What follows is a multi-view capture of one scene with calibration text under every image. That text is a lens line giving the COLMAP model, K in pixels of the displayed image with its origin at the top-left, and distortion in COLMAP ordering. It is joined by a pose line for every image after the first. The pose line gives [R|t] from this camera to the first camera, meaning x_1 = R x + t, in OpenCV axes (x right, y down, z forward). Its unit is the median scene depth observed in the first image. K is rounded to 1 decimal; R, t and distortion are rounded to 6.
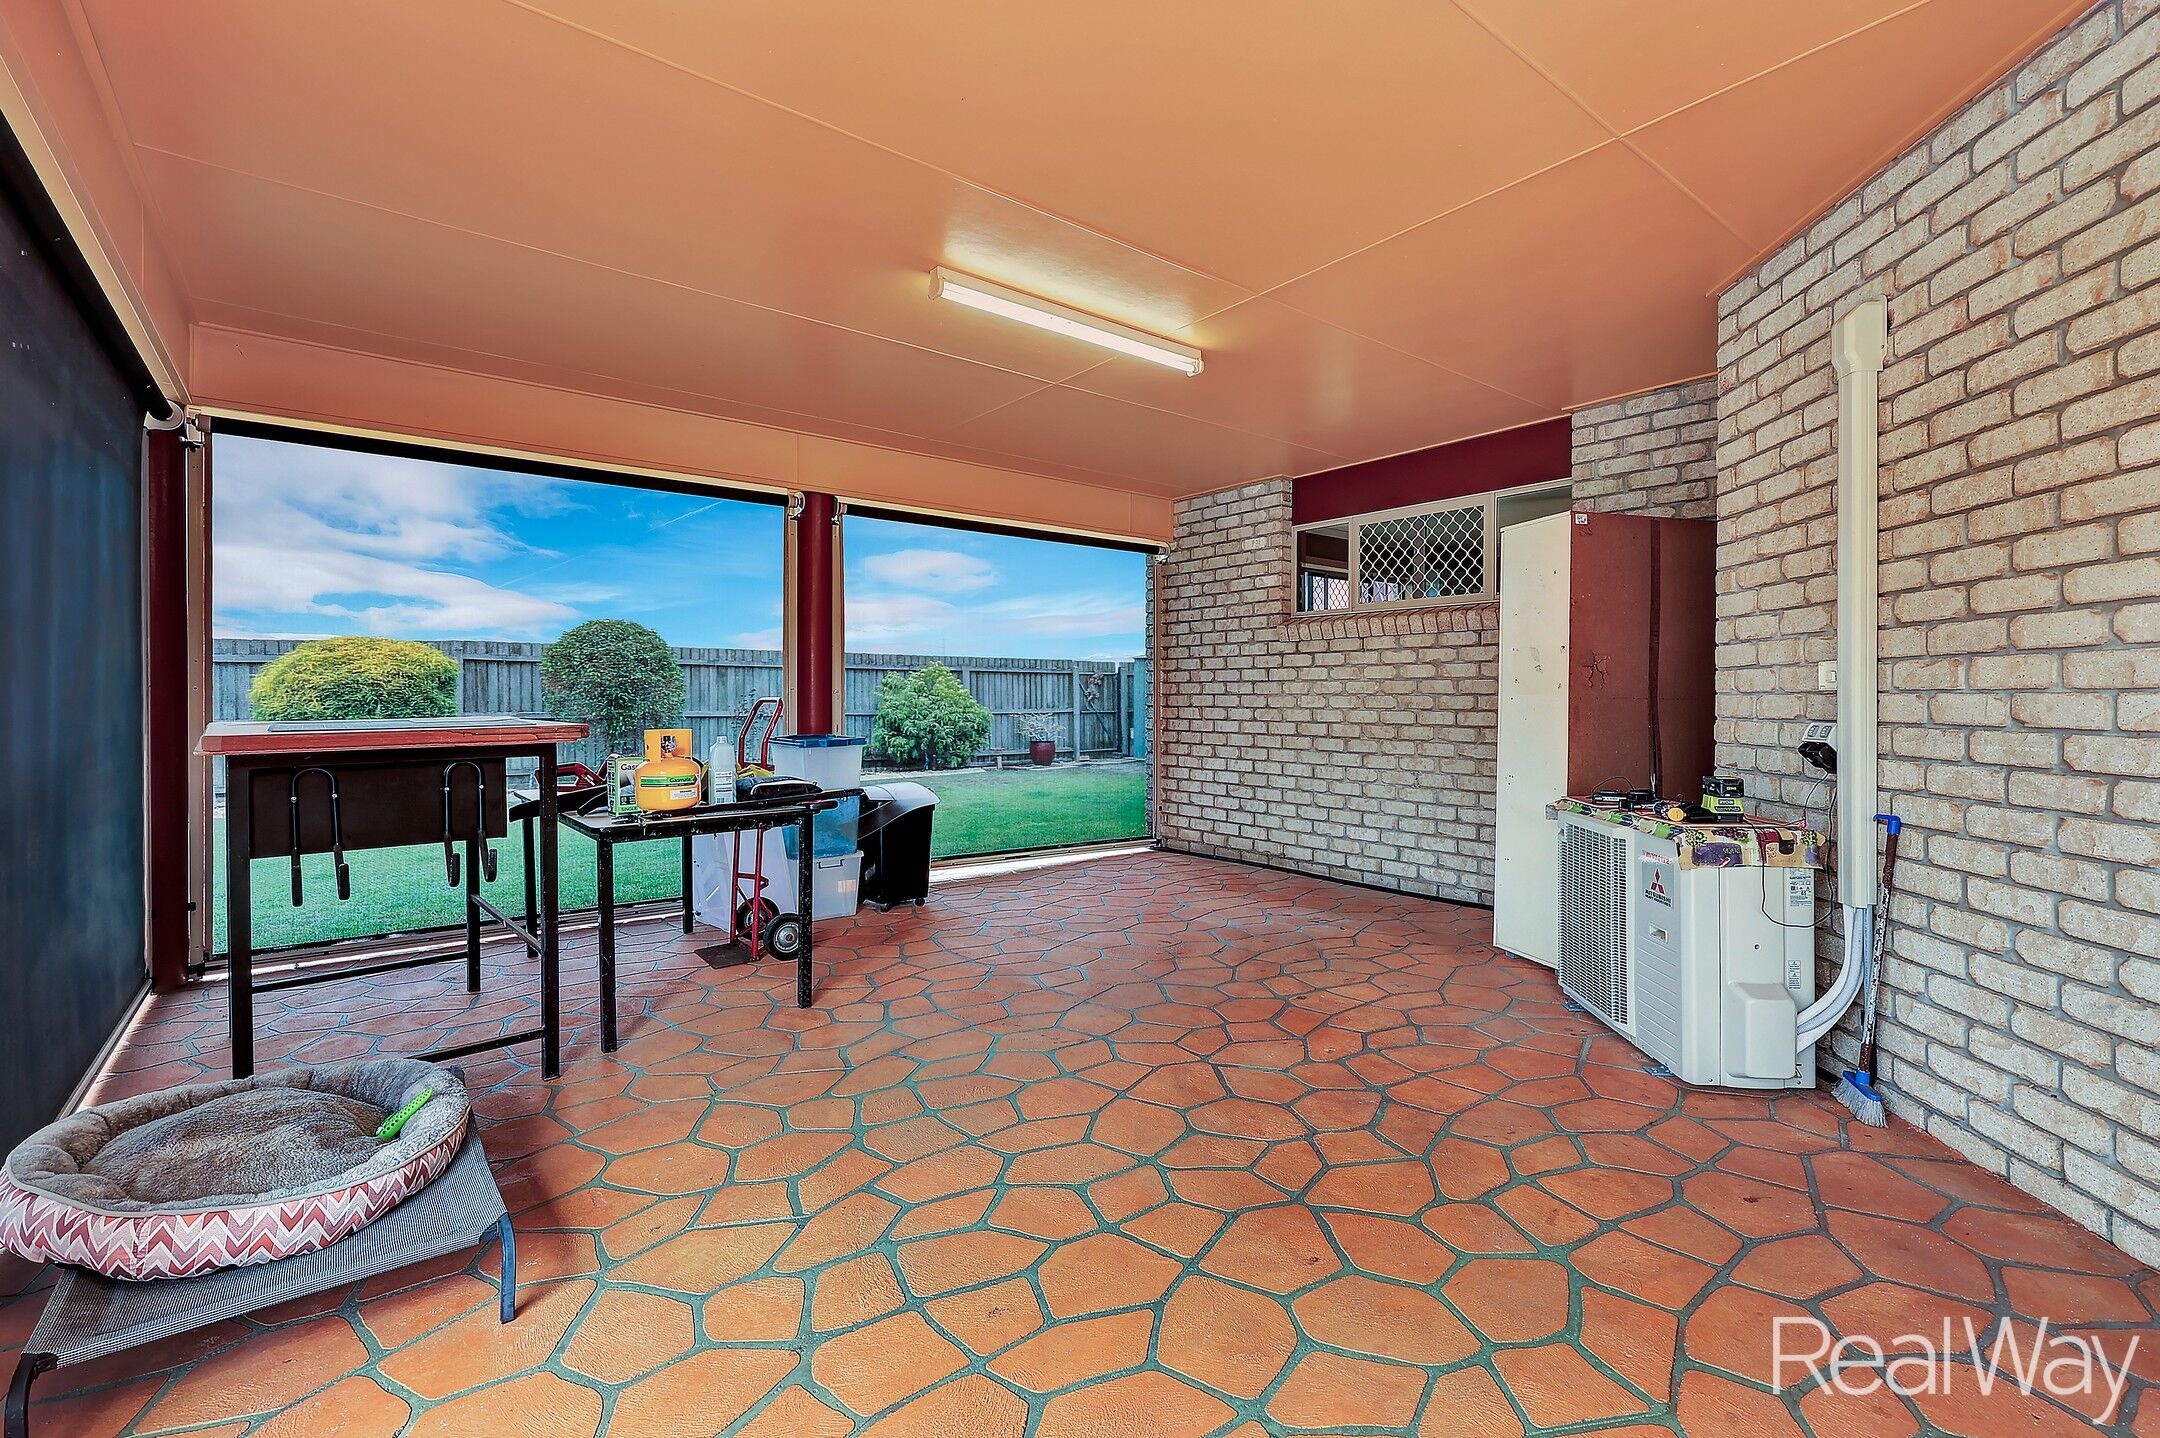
lens RADIAL K [[911.0, 0, 1048.1], [0, 911.0, 700.8], [0, 0, 1]] dist [-0.000990, -0.000224]
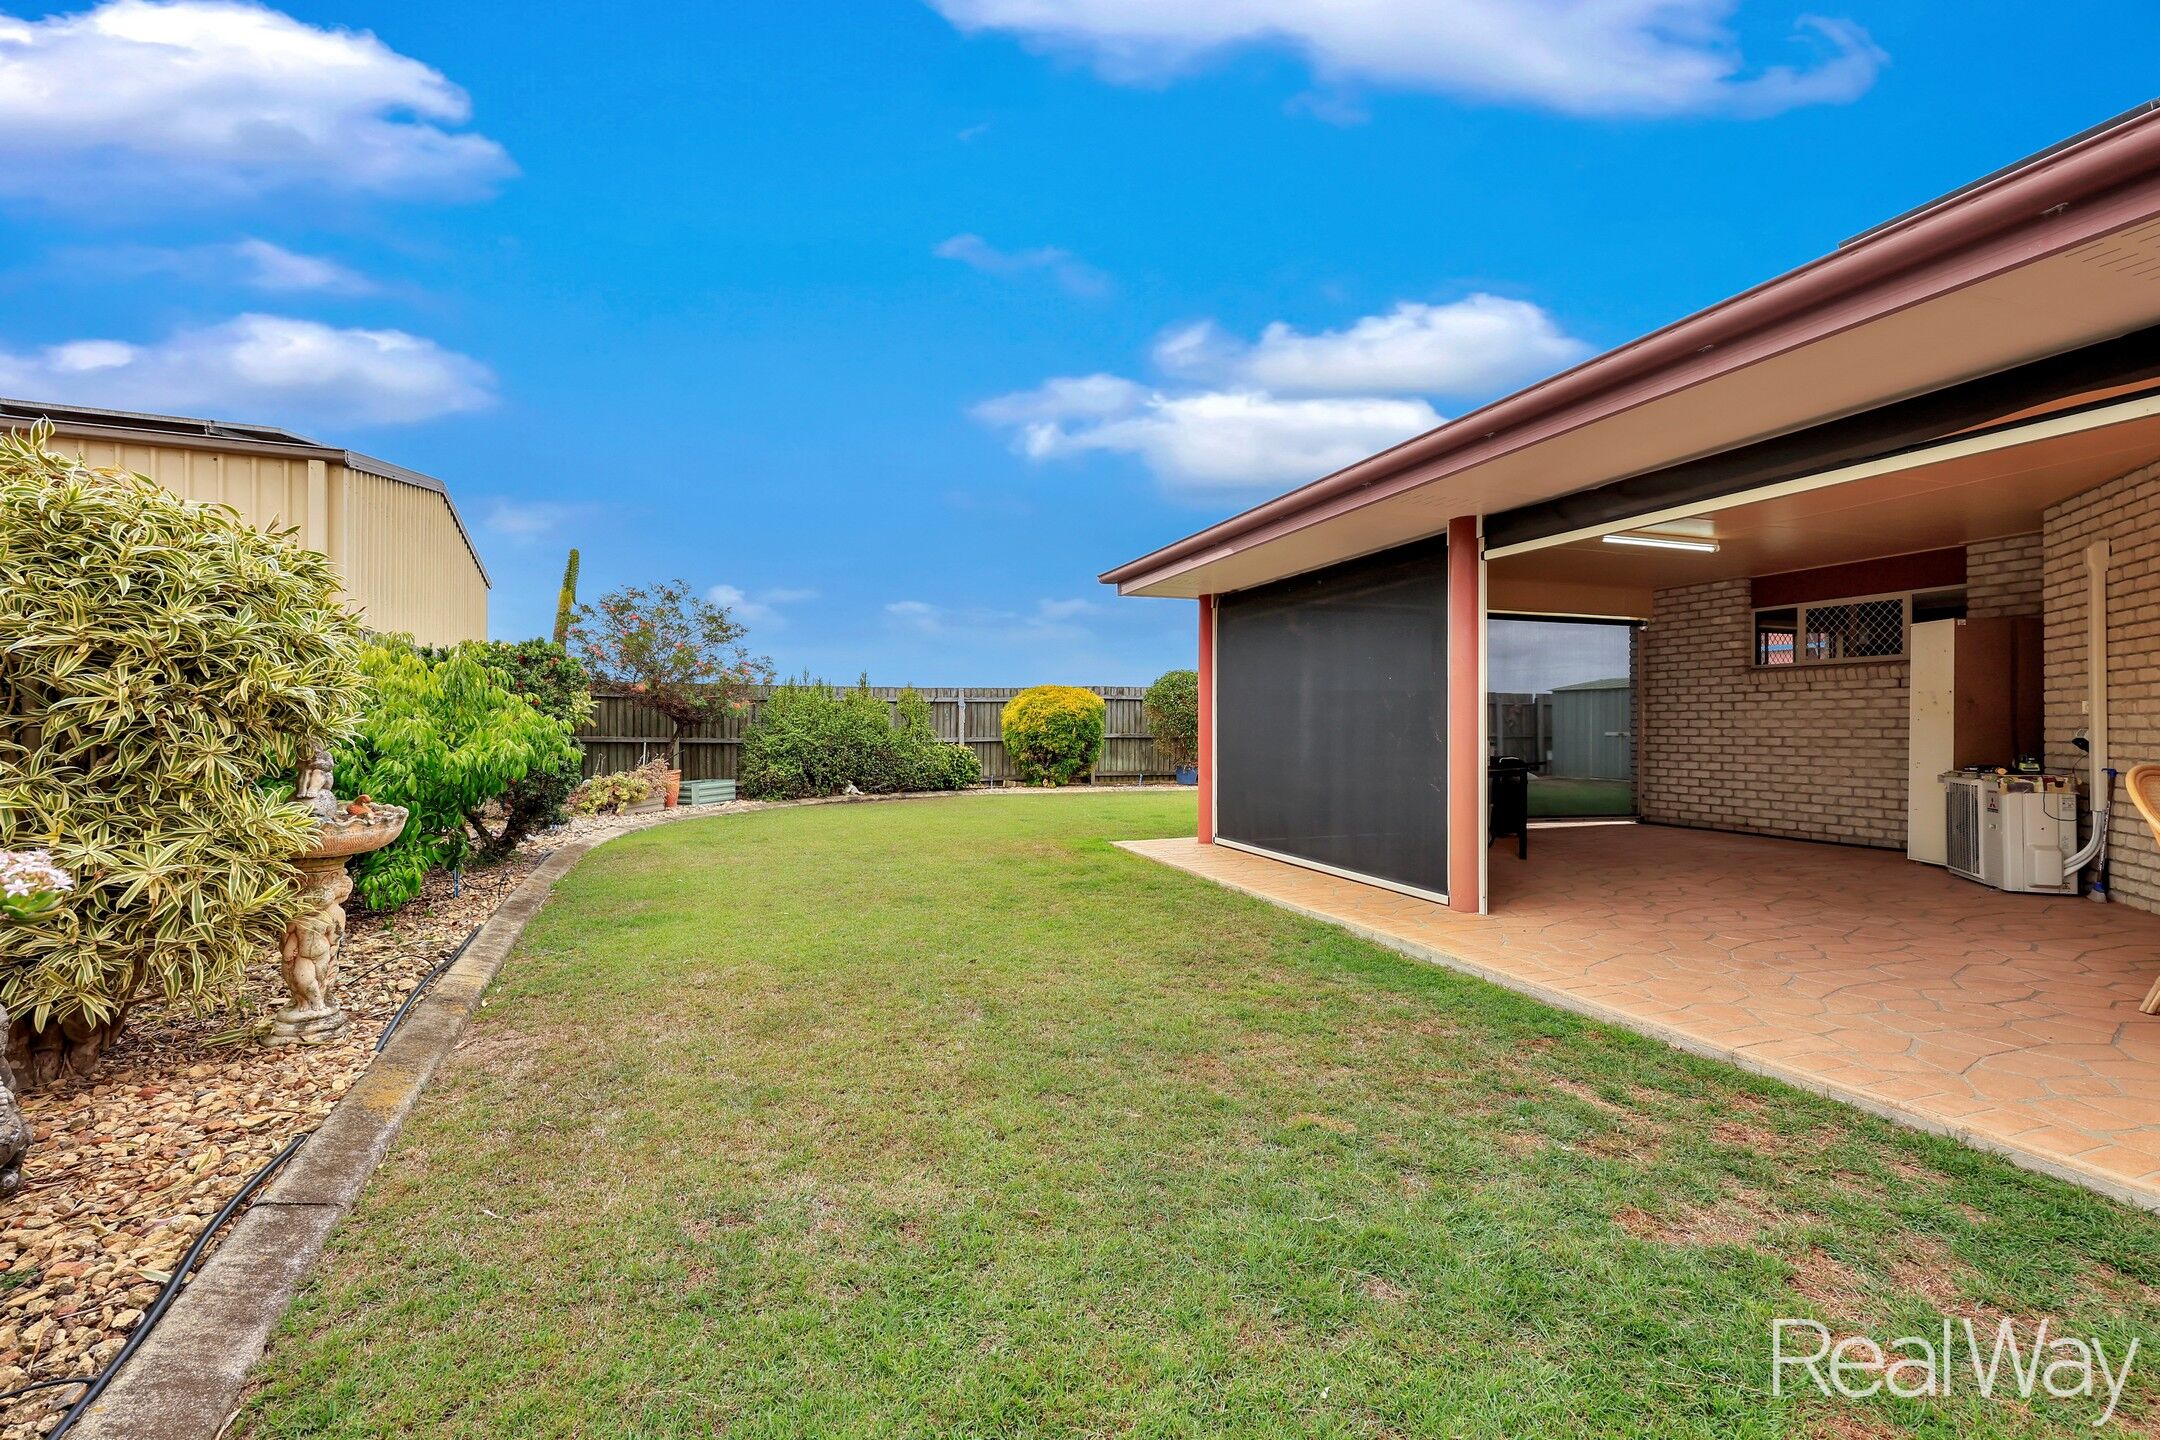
lens RADIAL K [[914.8, 0, 1080.0], [0, 914.8, 720.0], [0, 0, 1]] dist [-0.001164, 0.000203]
pose [[0.953197, -0.001945, -0.302342, -0.393152], [-0.001625, 0.999932, -0.011556, 0.016368], [0.302344, 0.011507, 0.953129, -0.917909]]
